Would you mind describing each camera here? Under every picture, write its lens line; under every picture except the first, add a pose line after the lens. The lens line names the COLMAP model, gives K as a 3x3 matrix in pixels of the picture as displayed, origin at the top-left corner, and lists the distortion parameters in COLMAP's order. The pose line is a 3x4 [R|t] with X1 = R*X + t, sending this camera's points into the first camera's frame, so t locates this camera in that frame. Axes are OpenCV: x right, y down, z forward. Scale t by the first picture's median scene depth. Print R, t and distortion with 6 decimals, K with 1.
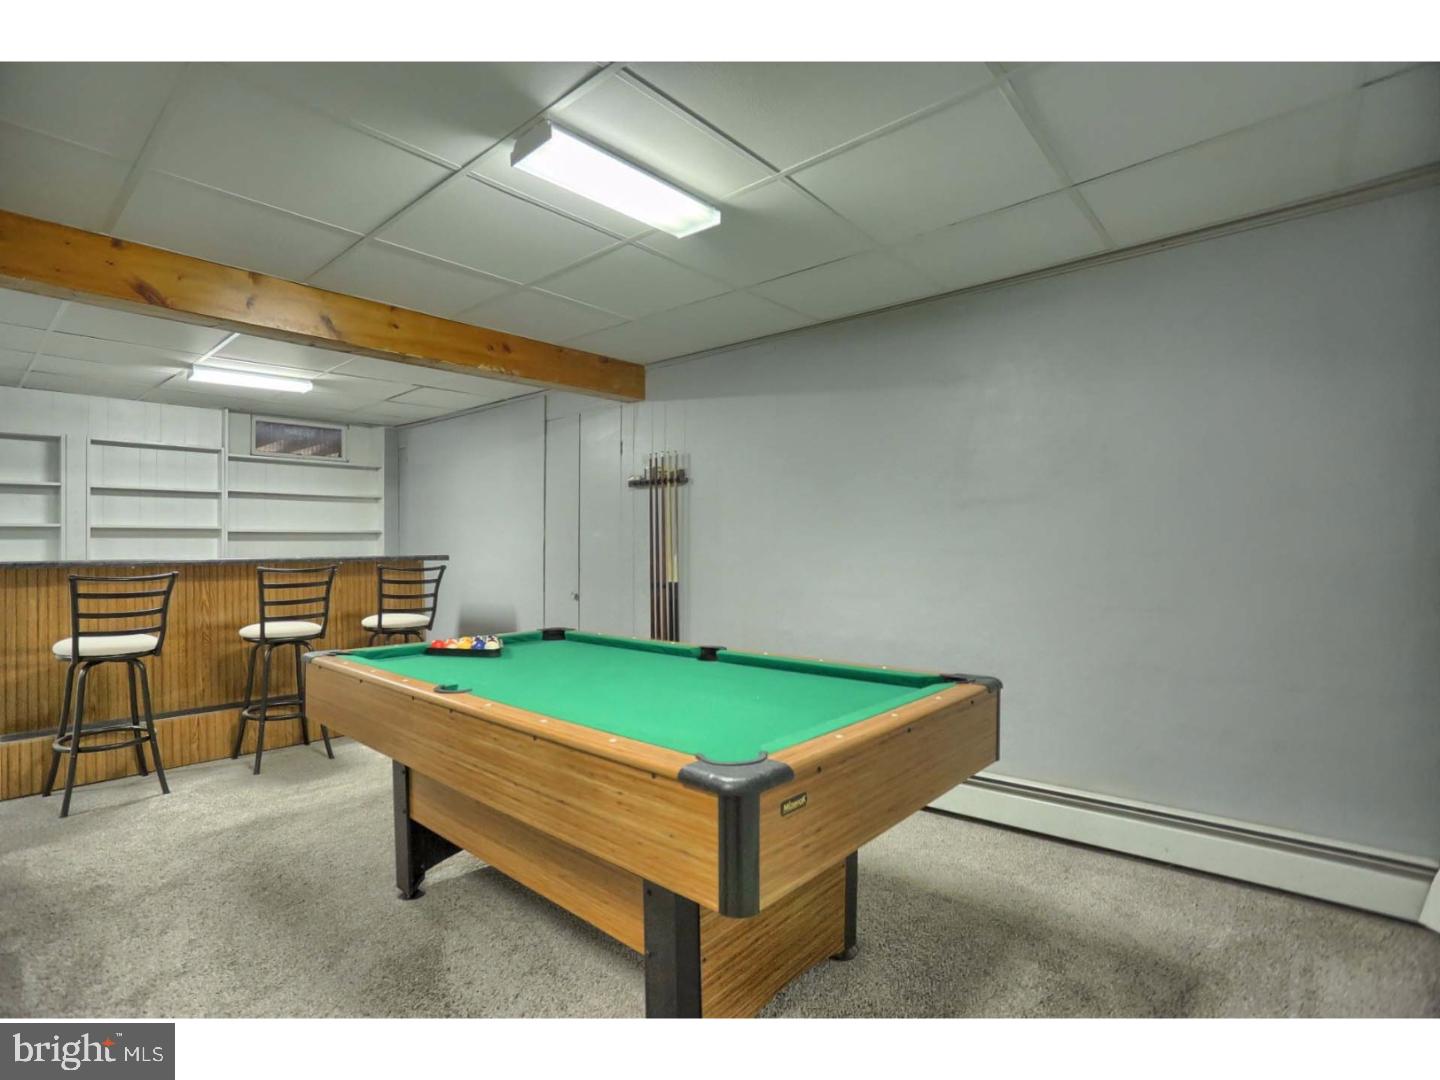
lens RADIAL K [[717.5, 0, 722.7], [0, 717.5, 534.2], [0, 0, 1]] dist [-0.064343, 0.026740]
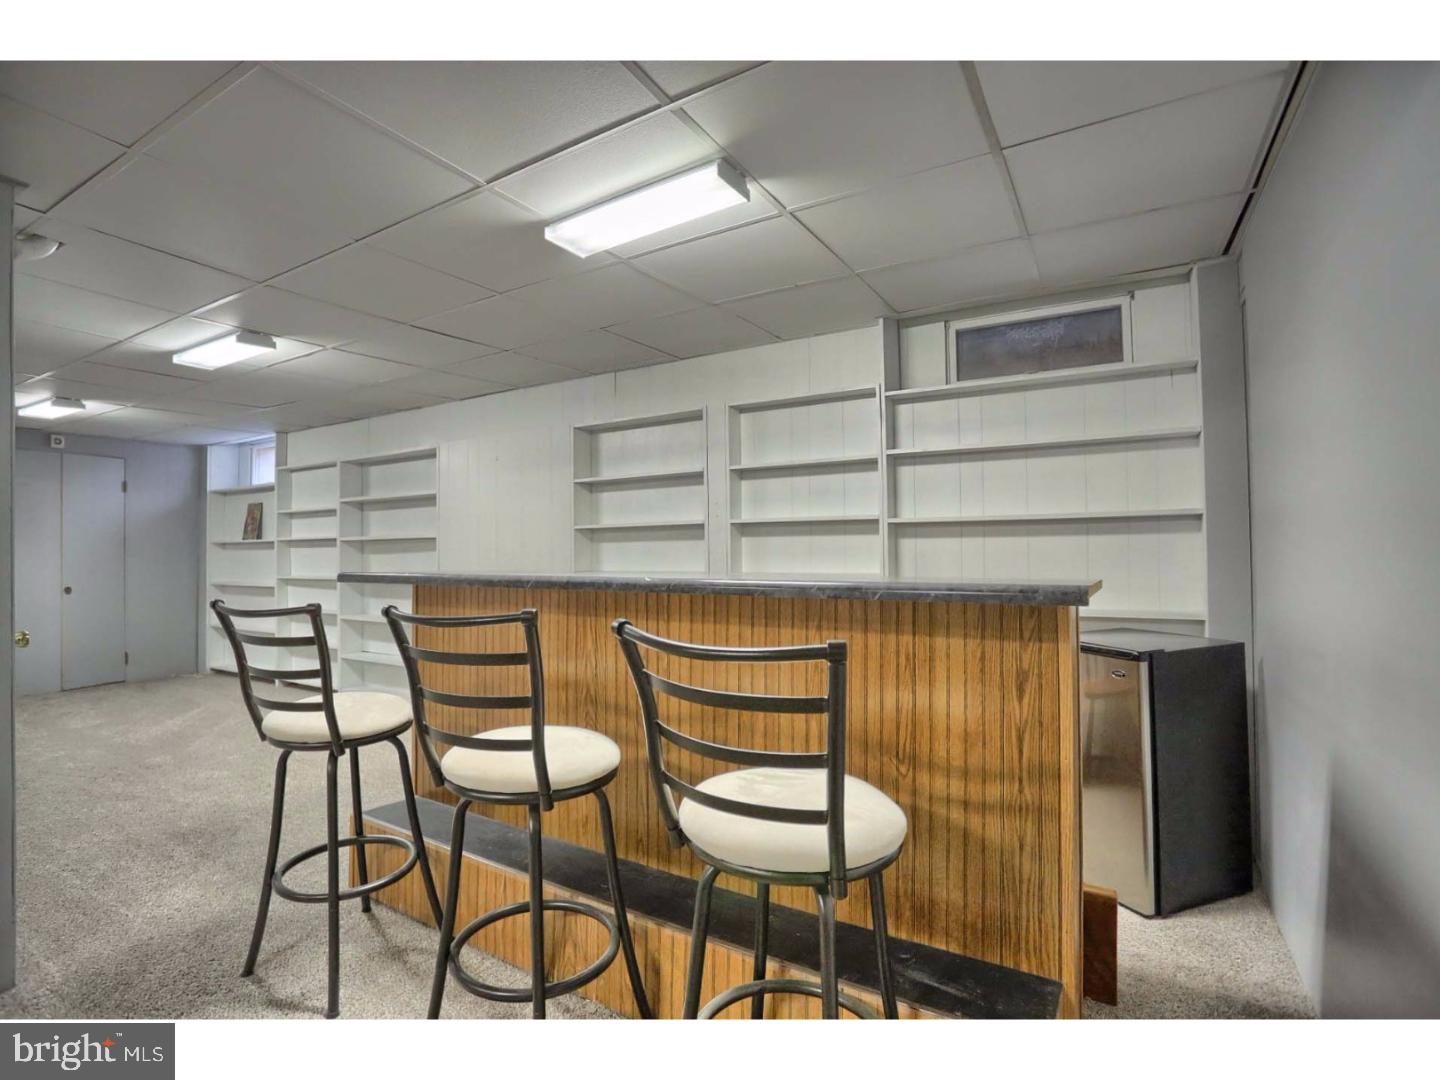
lens RADIAL K [[717.5, 0, 722.7], [0, 717.5, 534.2], [0, 0, 1]] dist [-0.064343, 0.026740]
pose [[0.232675, -0.004666, -0.972543, -0.174593], [0.017285, 0.999850, -0.000662, 0.002156], [0.972401, -0.016656, 0.232721, 0.769492]]
